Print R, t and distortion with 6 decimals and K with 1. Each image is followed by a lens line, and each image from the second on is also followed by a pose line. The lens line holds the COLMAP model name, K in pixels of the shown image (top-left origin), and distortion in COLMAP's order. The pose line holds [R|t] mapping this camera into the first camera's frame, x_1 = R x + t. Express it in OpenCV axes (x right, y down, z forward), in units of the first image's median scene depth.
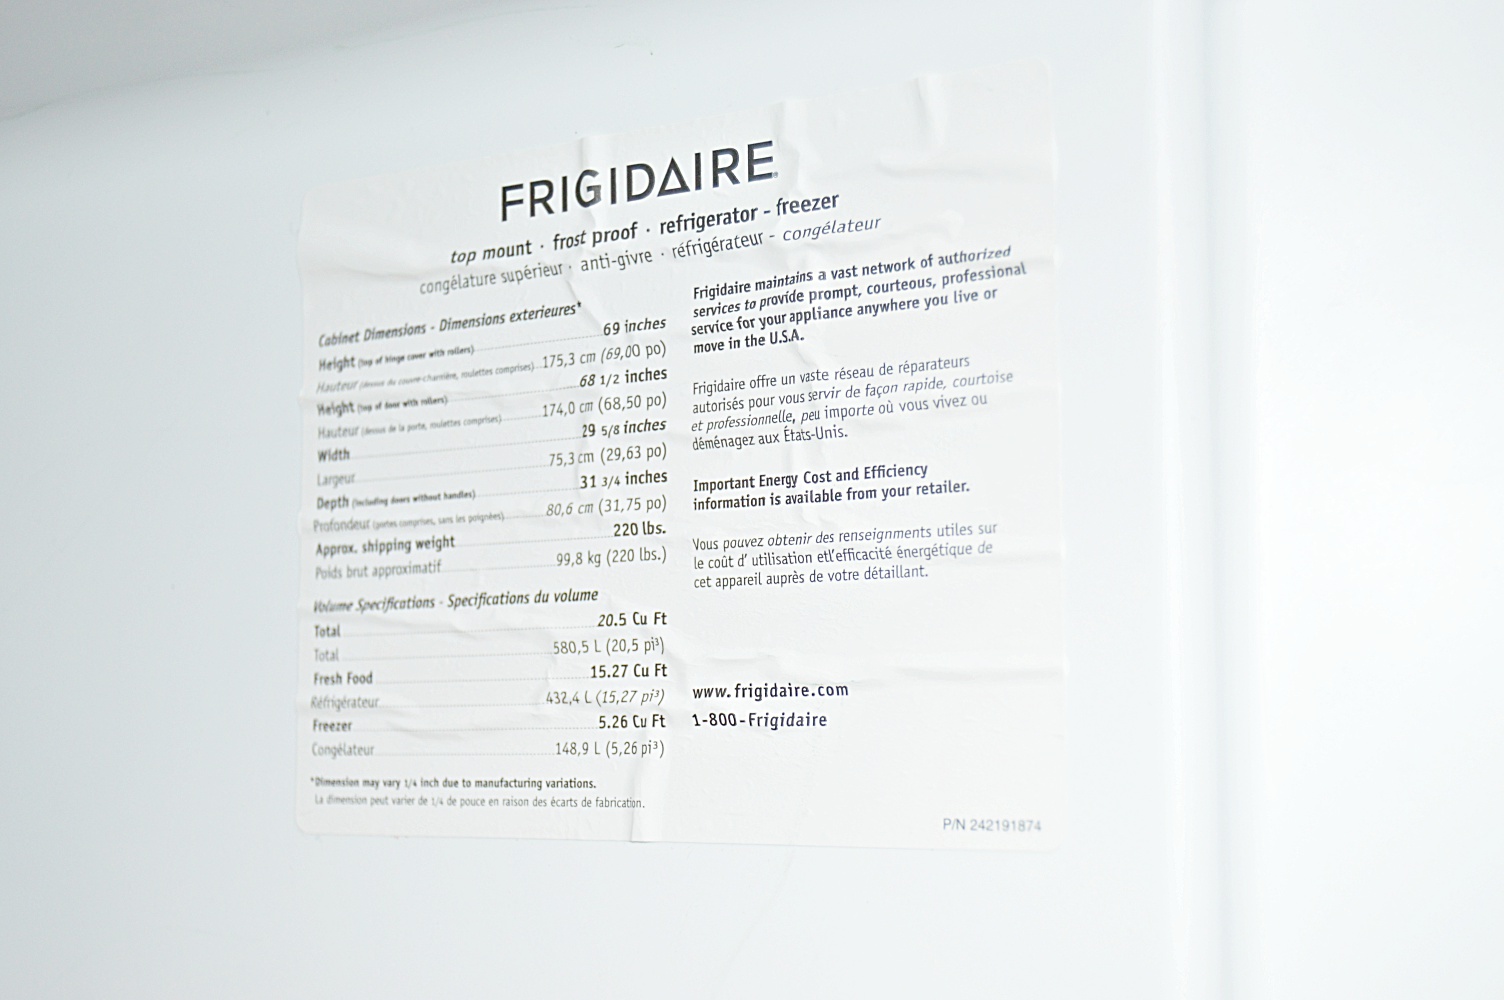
lens RADIAL K [[2249.4, 0, 752.1], [0, 2249.4, 500.8], [0, 0, 1]] dist [0.014930, 0.000000]
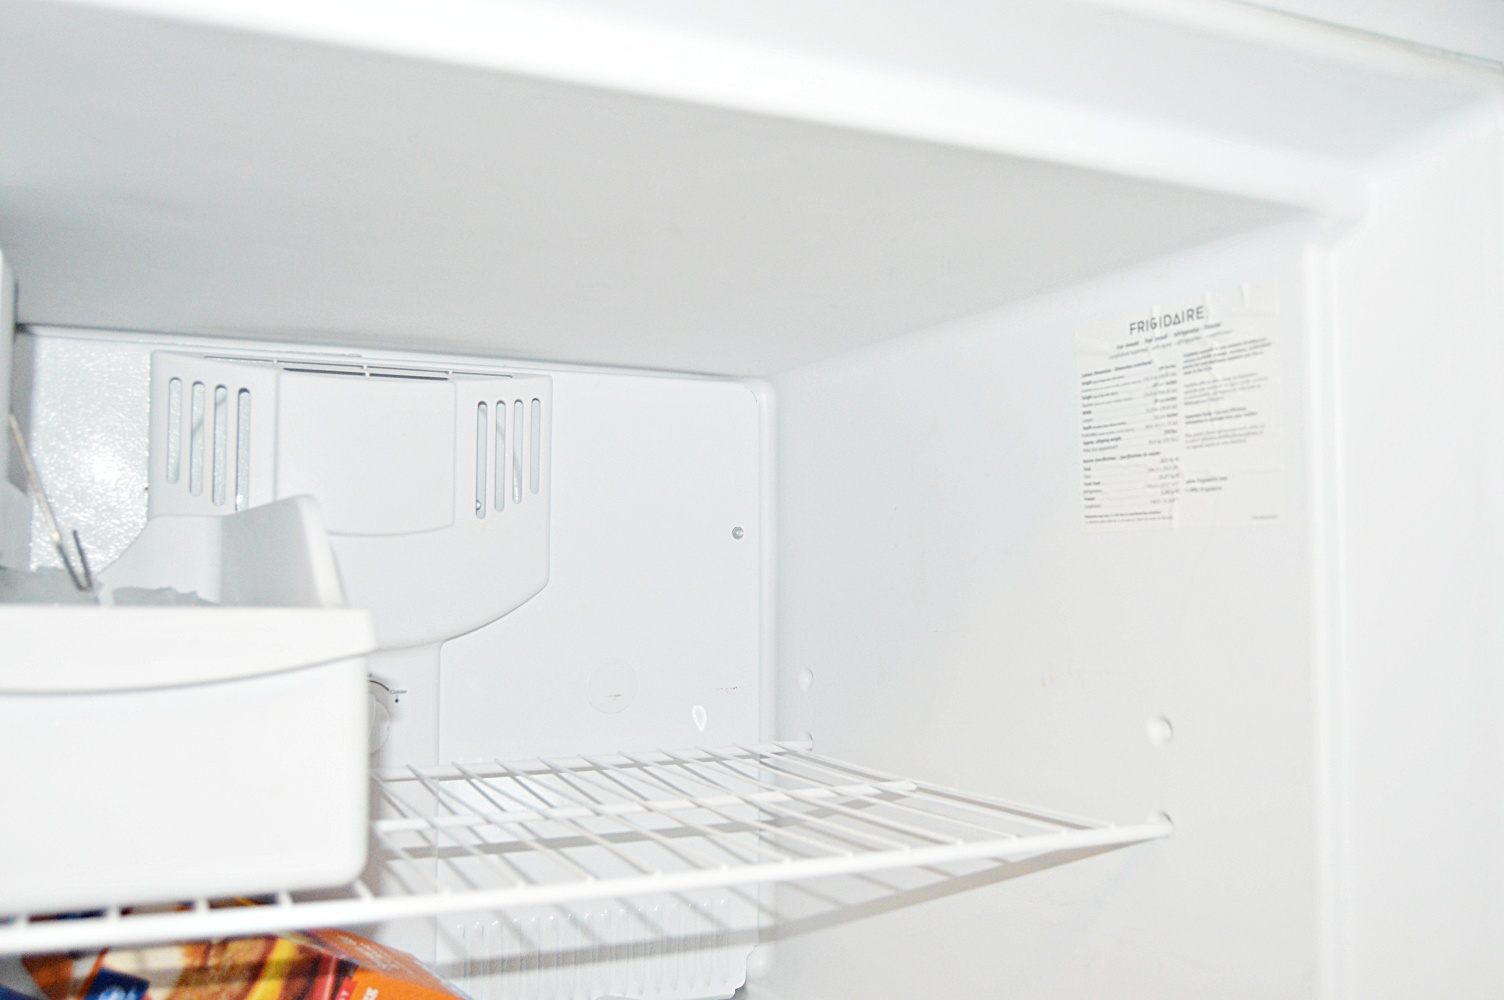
lens RADIAL K [[1409.6, 0, 752.1], [0, 1409.6, 501.4], [0, 0, 1]] dist [0.000258, 0.000000]
pose [[0.843045, -0.028837, -0.537069, 0.517664], [0.060156, 0.997352, 0.040877, -0.005846], [0.534468, -0.066769, 0.842547, -0.996311]]
